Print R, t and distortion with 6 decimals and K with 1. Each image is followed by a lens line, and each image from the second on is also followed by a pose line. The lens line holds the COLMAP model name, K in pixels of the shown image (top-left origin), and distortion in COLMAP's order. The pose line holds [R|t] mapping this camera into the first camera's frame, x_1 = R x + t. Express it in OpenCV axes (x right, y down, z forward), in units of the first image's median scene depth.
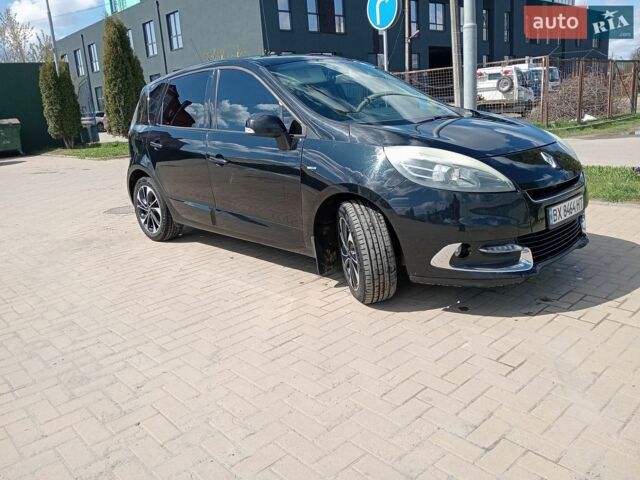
lens RADIAL K [[522.8, 0, 320.0], [0, 522.8, 240.0], [0, 0, 1]] dist [0.065339, -0.157477]
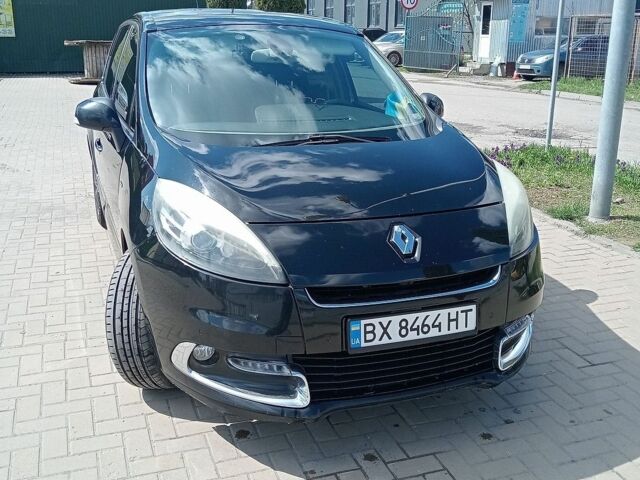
lens RADIAL K [[751.7, 0, 320.0], [0, 751.7, 240.0], [0, 0, 1]] dist [0.000169, -0.010164]
pose [[0.903666, 0.187793, -0.384866, 0.712874], [-0.163147, 0.981915, 0.096050, -0.228137], [0.395944, -0.024007, 0.917961, 0.177521]]
